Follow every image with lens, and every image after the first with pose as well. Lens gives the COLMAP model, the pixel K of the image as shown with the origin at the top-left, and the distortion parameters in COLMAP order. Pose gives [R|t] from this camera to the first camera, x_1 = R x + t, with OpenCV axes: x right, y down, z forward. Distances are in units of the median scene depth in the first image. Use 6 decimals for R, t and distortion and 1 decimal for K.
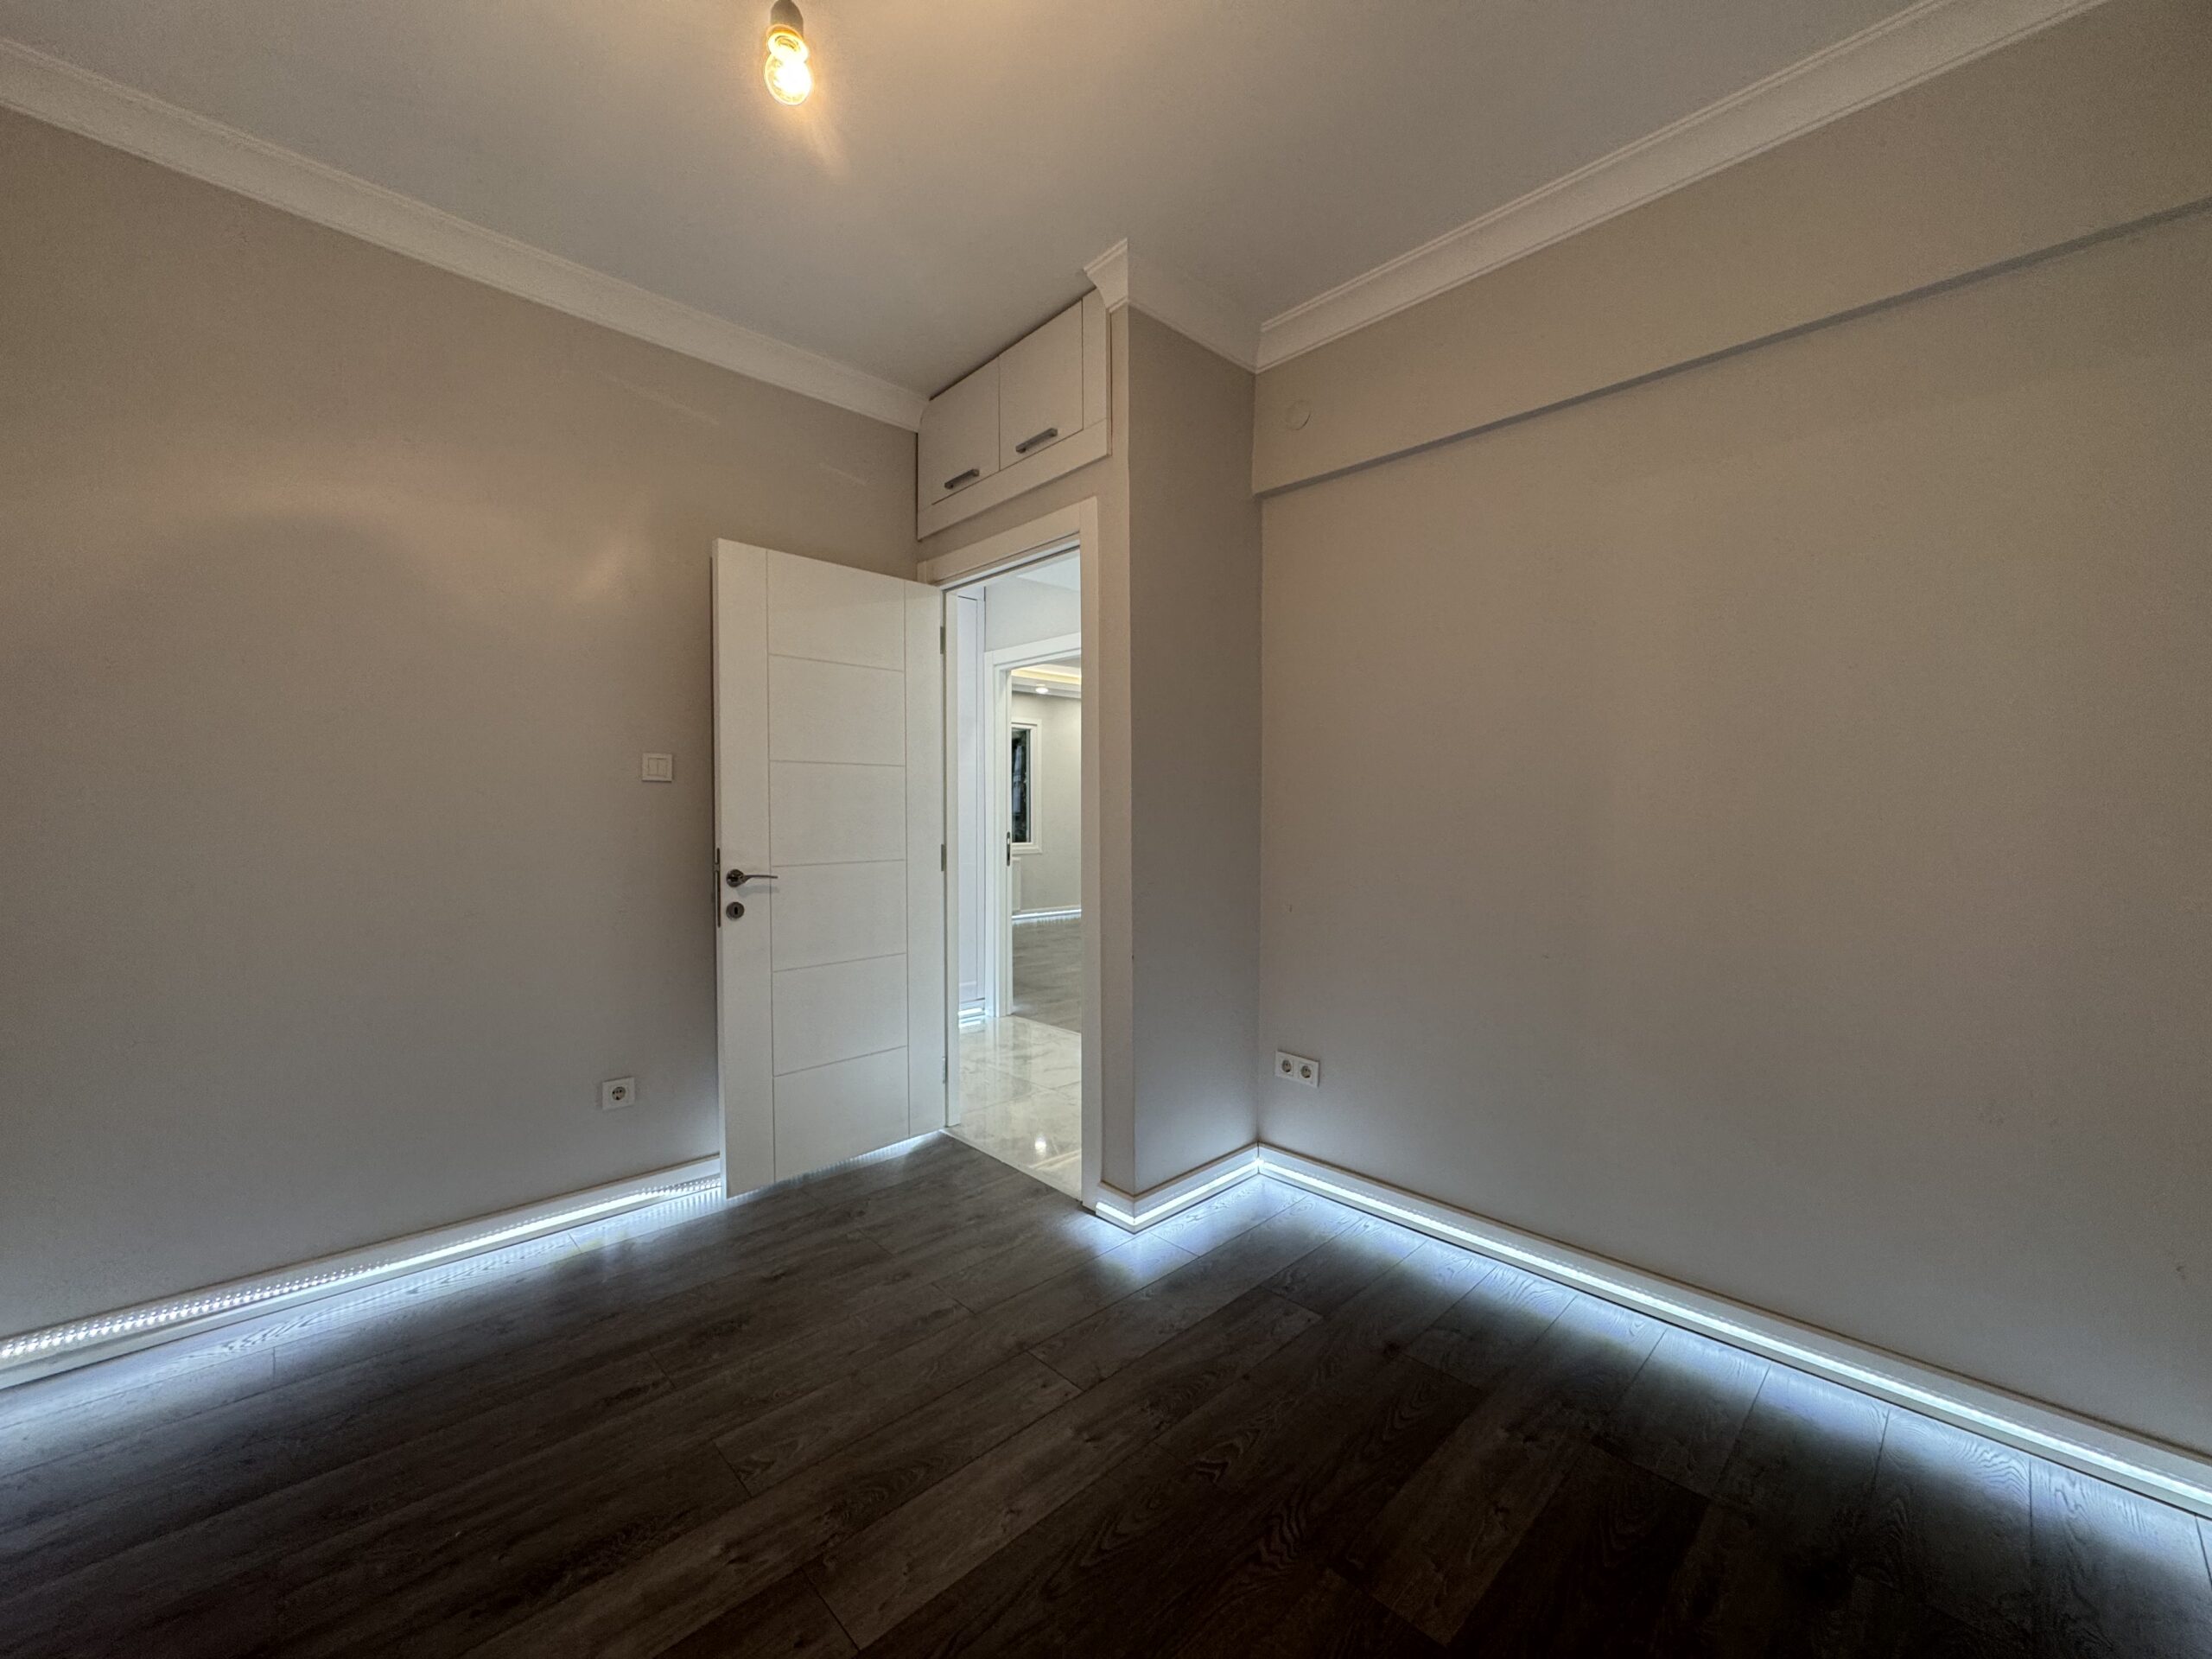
lens RADIAL K [[878.7, 0, 1106.2], [0, 878.7, 826.2], [0, 0, 1]] dist [-0.000766, 0.000780]
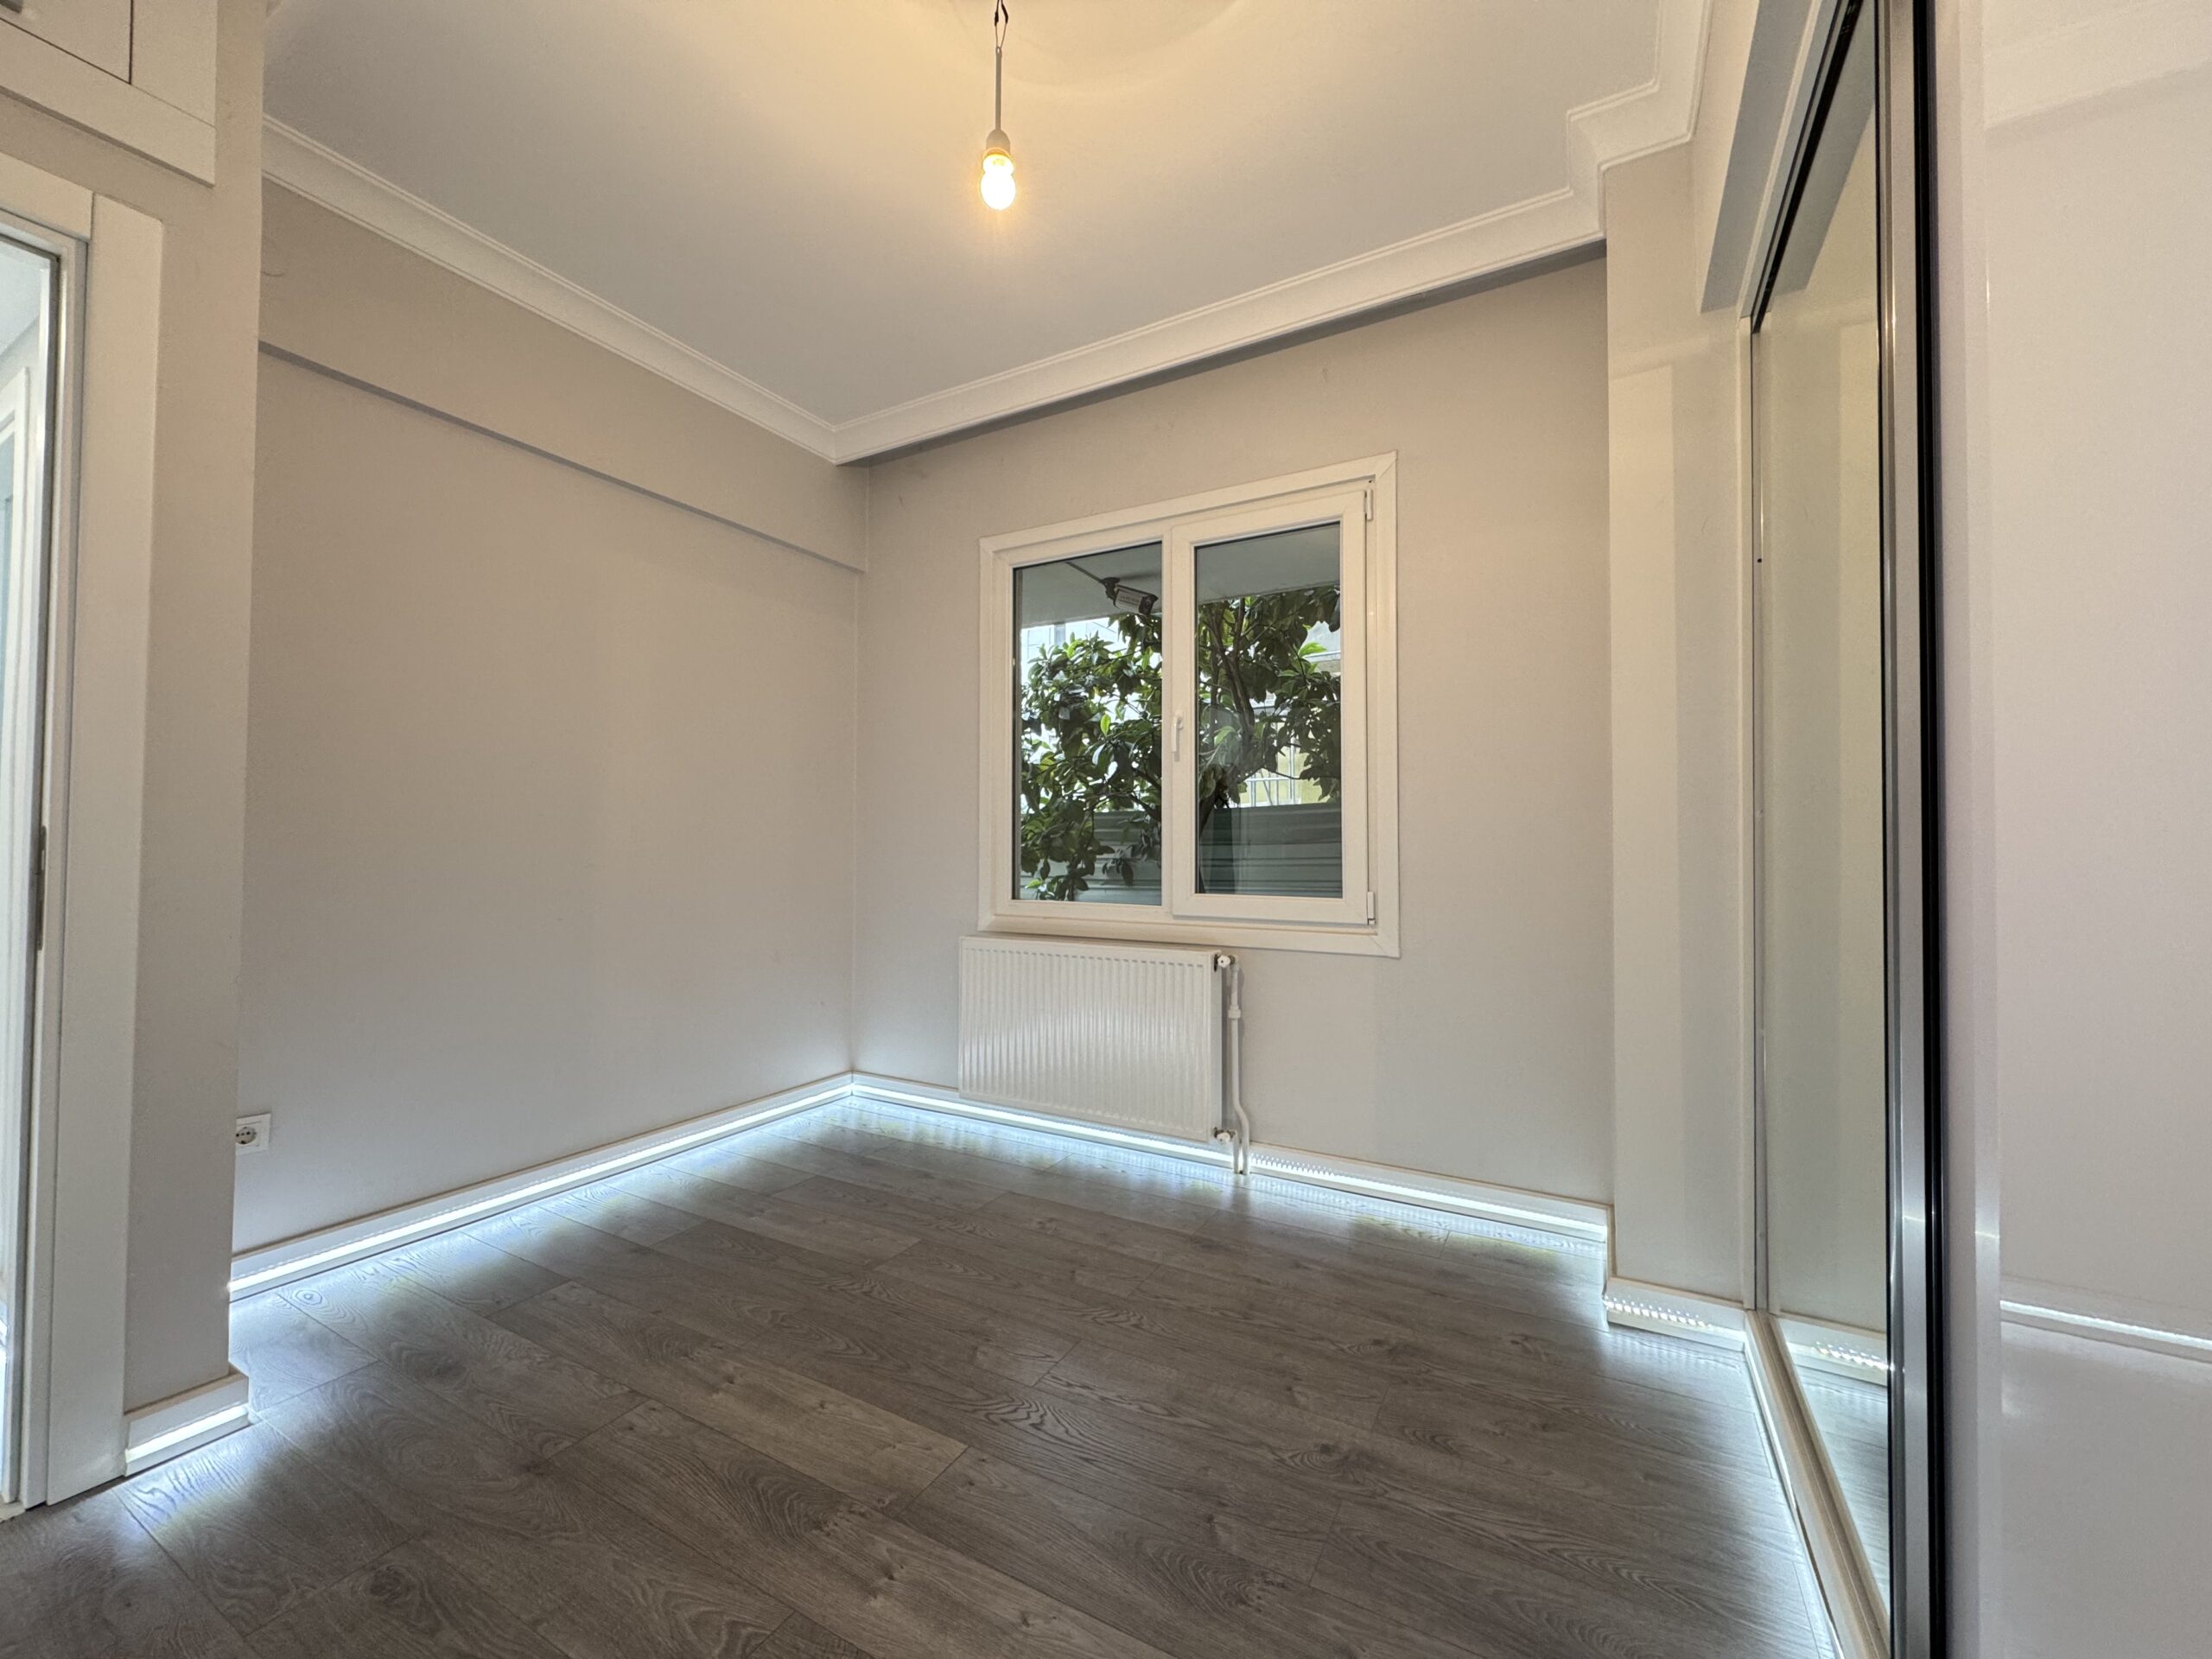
lens RADIAL K [[878.7, 0, 1096.3], [0, 878.7, 824.3], [0, 0, 1]] dist [-0.000766, 0.000780]
pose [[-0.283686, 0.019555, 0.958718, -1.038049], [0.010700, 0.999794, -0.017227, 0.060193], [-0.958857, 0.005371, -0.283837, 0.796852]]
